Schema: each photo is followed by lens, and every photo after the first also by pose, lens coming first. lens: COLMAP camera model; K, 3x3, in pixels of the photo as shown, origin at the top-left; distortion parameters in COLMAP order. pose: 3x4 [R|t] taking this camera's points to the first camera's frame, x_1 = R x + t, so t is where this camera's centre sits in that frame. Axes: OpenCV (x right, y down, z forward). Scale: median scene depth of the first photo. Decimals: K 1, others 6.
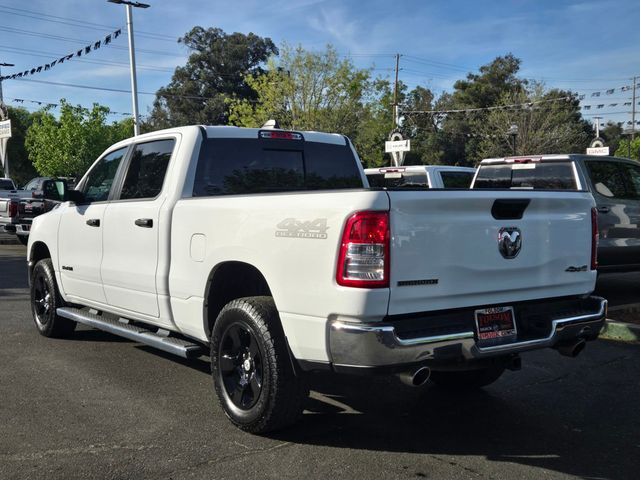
lens RADIAL K [[753.9, 0, 322.3], [0, 753.9, 262.4], [0, 0, 1]] dist [0.068119, -0.027641]
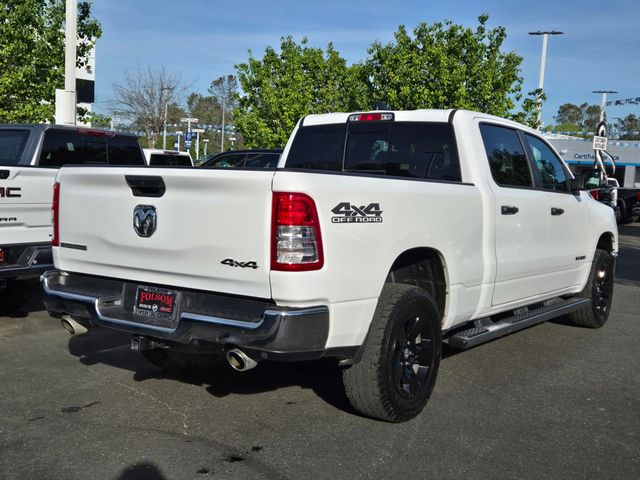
lens RADIAL K [[753.9, 0, 322.3], [0, 753.9, 262.4], [0, 0, 1]] dist [0.068119, -0.027641]
pose [[0.326184, 0.104006, -0.939567, 1.190535], [-0.102130, 0.991988, 0.074353, -0.065639], [0.939773, 0.071705, 0.334193, 0.854698]]
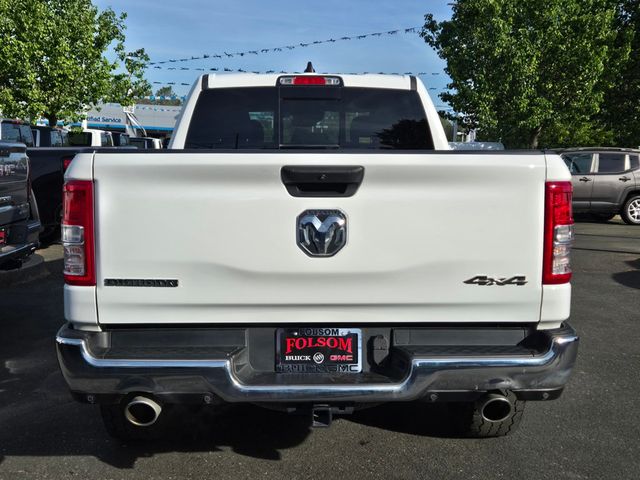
lens RADIAL K [[753.9, 0, 322.3], [0, 753.9, 262.4], [0, 0, 1]] dist [0.068119, -0.027641]
pose [[0.826318, 0.080166, -0.557469, 0.585708], [-0.046550, 0.996153, 0.074251, -0.046861], [0.561276, -0.035404, 0.826871, 0.443749]]
